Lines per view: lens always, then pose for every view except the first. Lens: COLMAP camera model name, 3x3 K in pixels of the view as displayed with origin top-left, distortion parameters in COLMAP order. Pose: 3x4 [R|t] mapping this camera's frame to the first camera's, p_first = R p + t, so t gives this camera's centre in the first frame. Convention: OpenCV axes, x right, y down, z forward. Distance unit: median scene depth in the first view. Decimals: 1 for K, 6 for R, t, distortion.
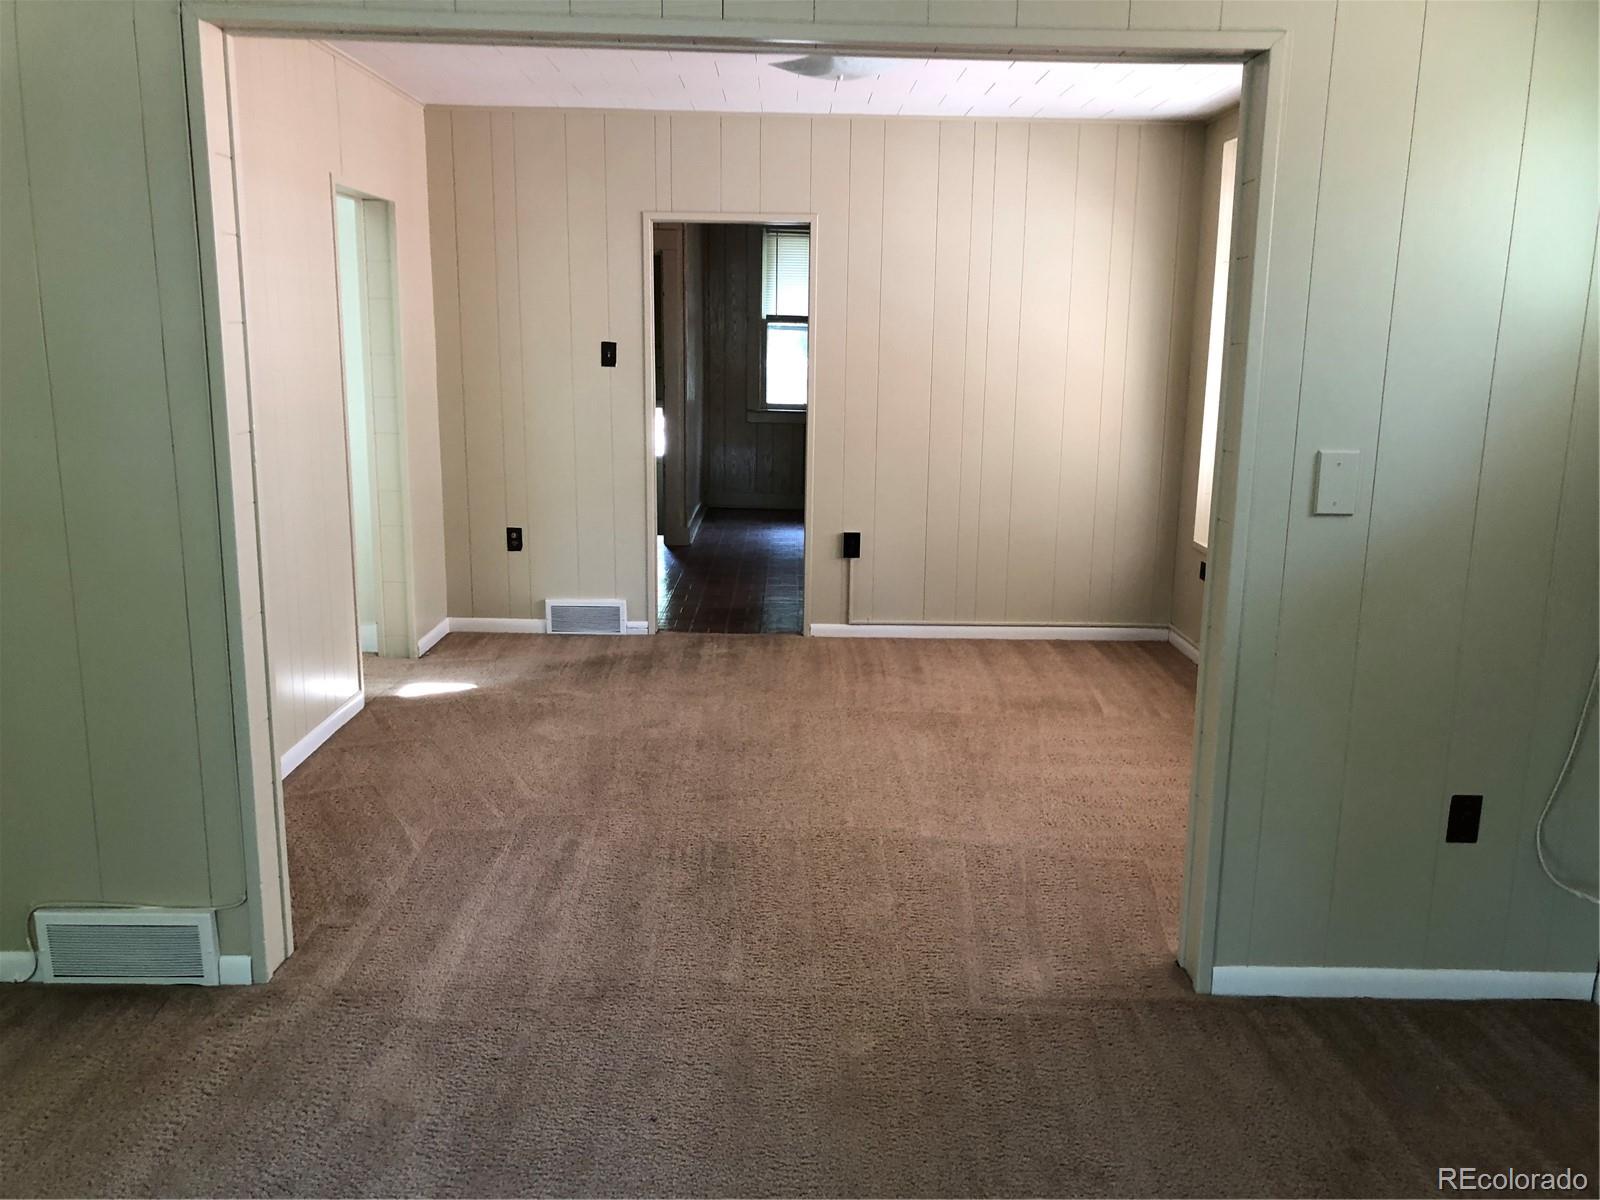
lens RADIAL K [[1325.5, 0, 800.4], [0, 1325.5, 603.2], [0, 0, 1]] dist [0.007495, -0.001544]
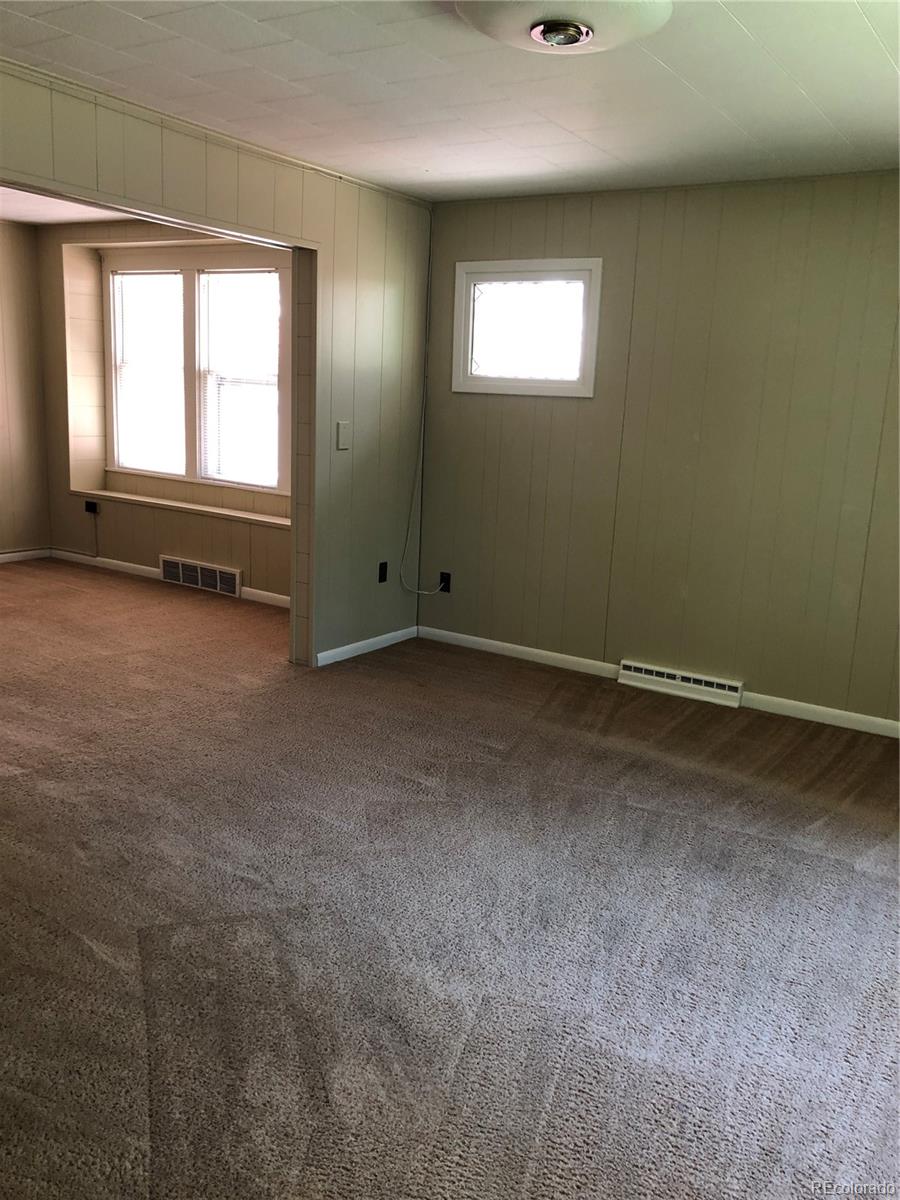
lens RADIAL K [[994.2, 0, 450.2], [0, 994.2, 599.3], [0, 0, 1]] dist [0.007495, -0.001544]
pose [[0.560644, -0.157170, 0.813004, -0.930107], [0.128117, 0.986463, 0.102354, 0.038575], [-0.818086, 0.046775, 0.573191, -0.156626]]
